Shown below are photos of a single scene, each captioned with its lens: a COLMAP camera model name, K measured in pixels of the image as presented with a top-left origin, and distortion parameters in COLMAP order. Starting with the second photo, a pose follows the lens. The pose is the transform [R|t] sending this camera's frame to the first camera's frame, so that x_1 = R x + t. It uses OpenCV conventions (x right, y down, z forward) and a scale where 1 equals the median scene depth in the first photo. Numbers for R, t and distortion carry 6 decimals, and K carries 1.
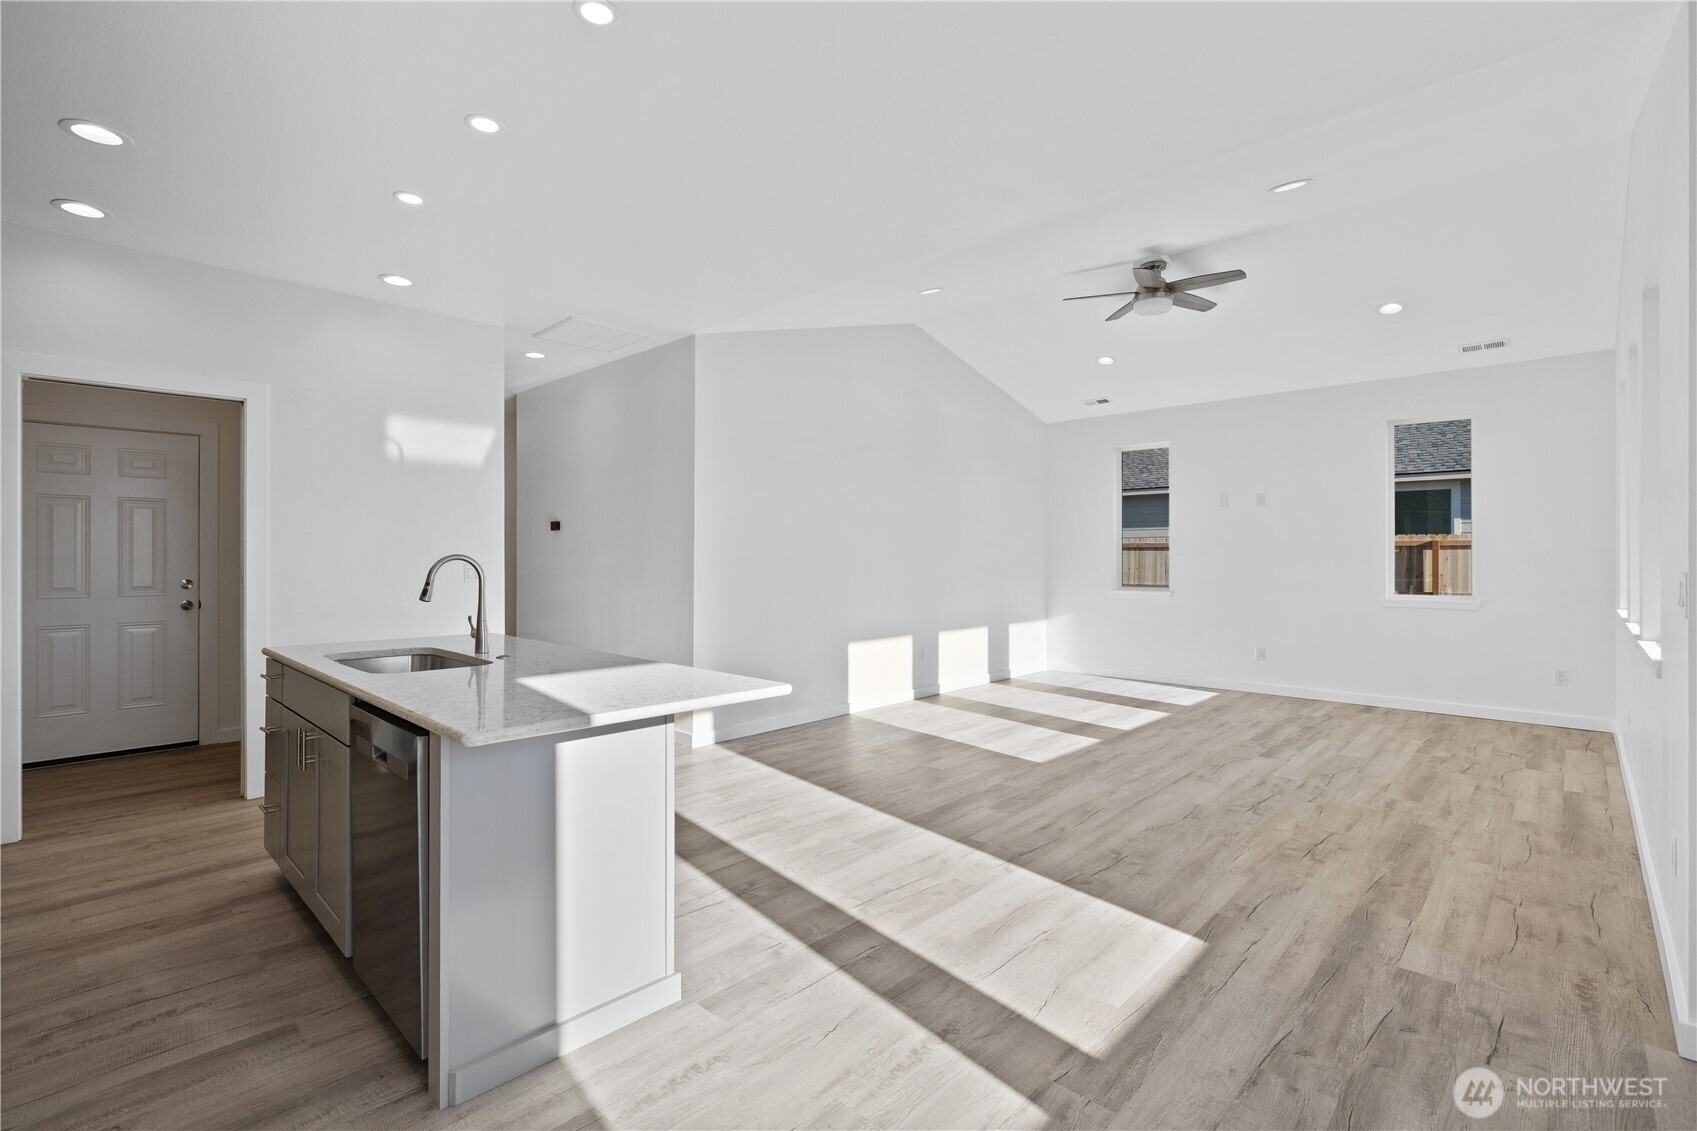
lens RADIAL K [[753.8, 0, 844.5], [0, 753.8, 562.0], [0, 0, 1]] dist [-0.002666, -0.000351]
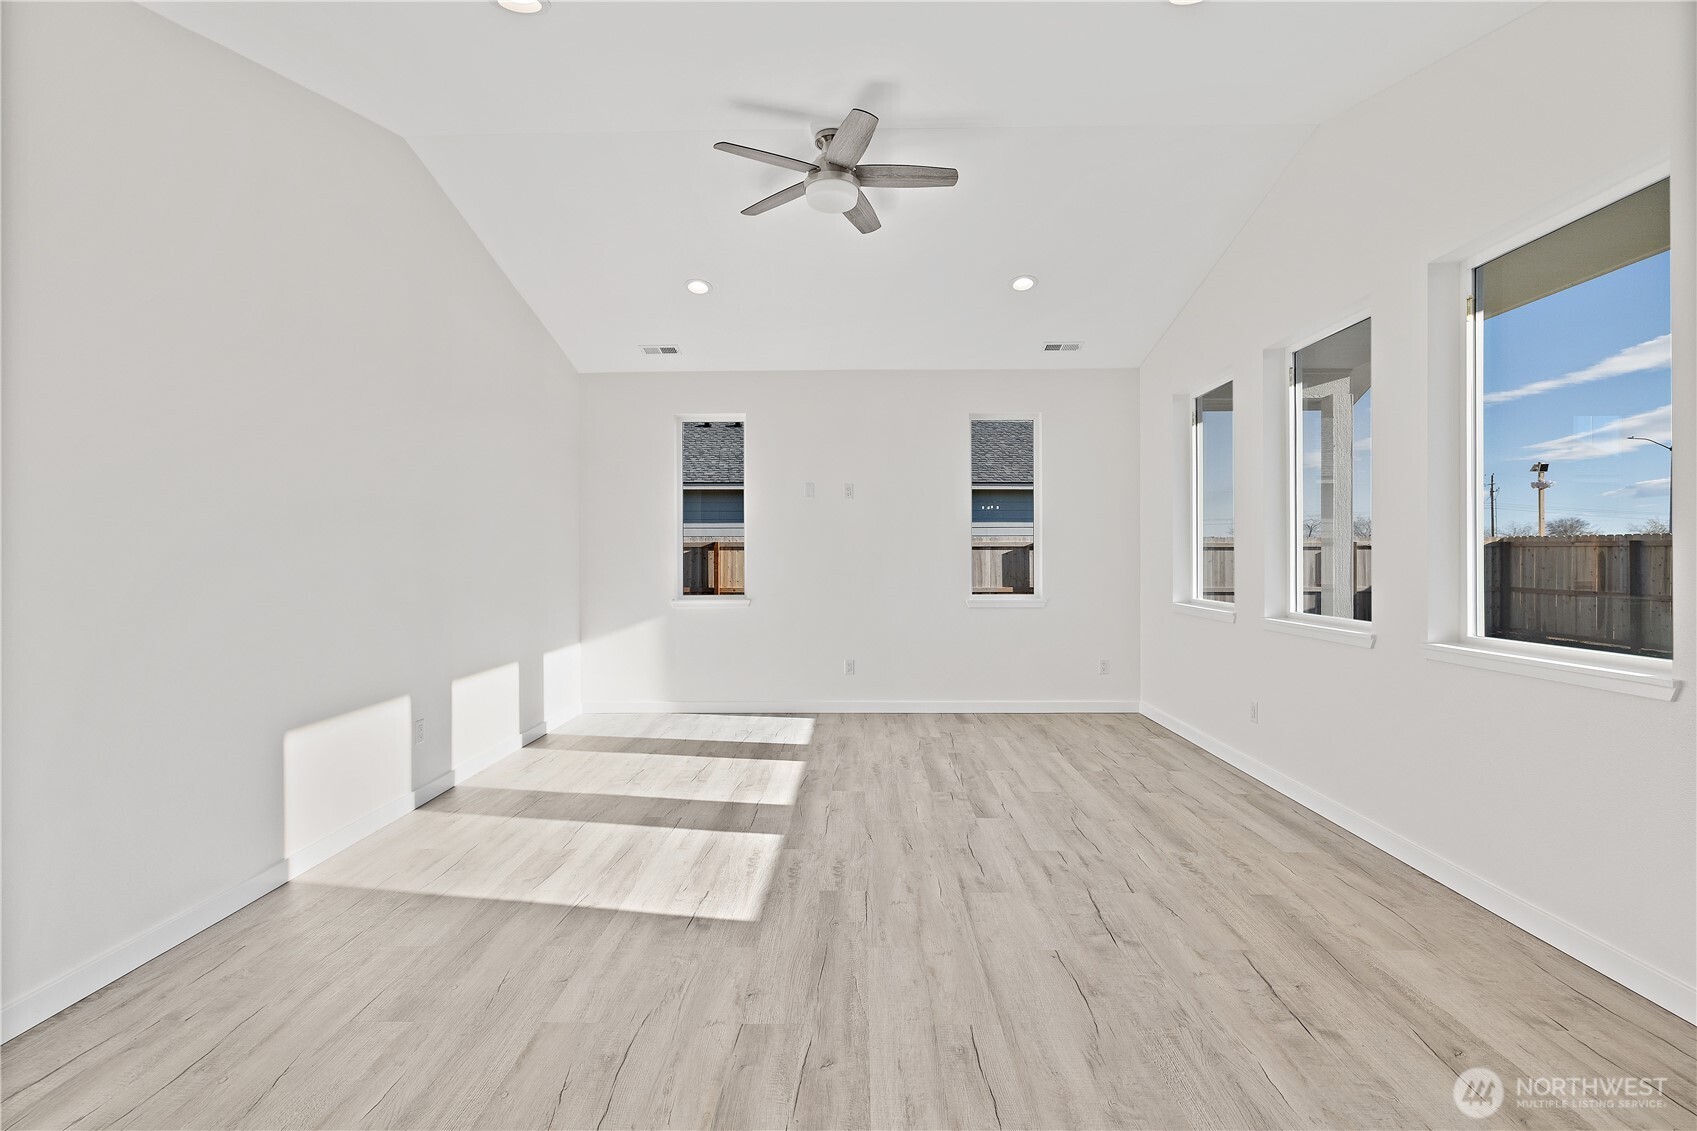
lens RADIAL K [[753.8, 0, 844.5], [0, 753.8, 562.0], [0, 0, 1]] dist [-0.002666, -0.000351]
pose [[0.739636, -0.006083, 0.672979, -0.075201], [0.007160, 0.999974, 0.001169, -0.001418], [-0.672969, 0.003954, 0.739660, 0.661258]]
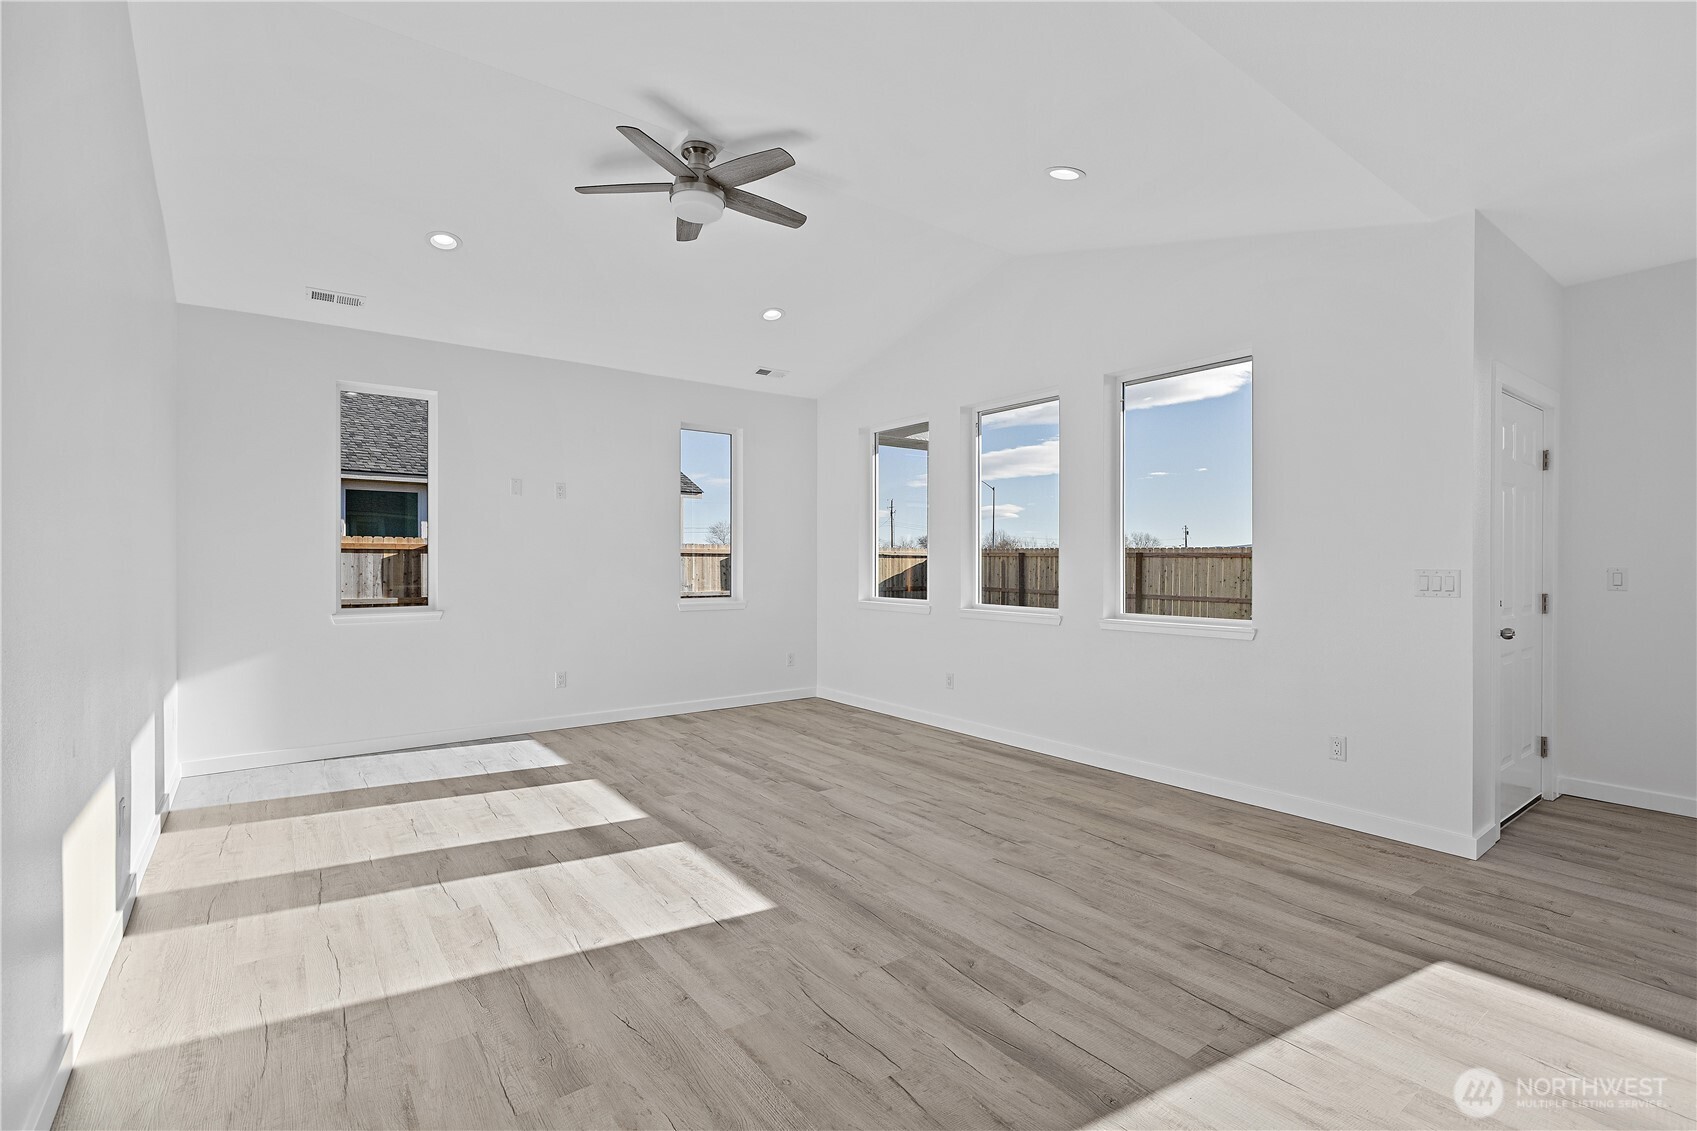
lens RADIAL K [[770.3, 0, 850.7], [0, 770.3, 568.0], [0, 0, 1]] dist [-0.000914, -0.000784]
pose [[0.166518, -0.006834, 0.986015, -0.391427], [0.004155, 0.999972, 0.006229, -0.003859], [-0.986030, 0.003060, 0.166542, 1.020990]]
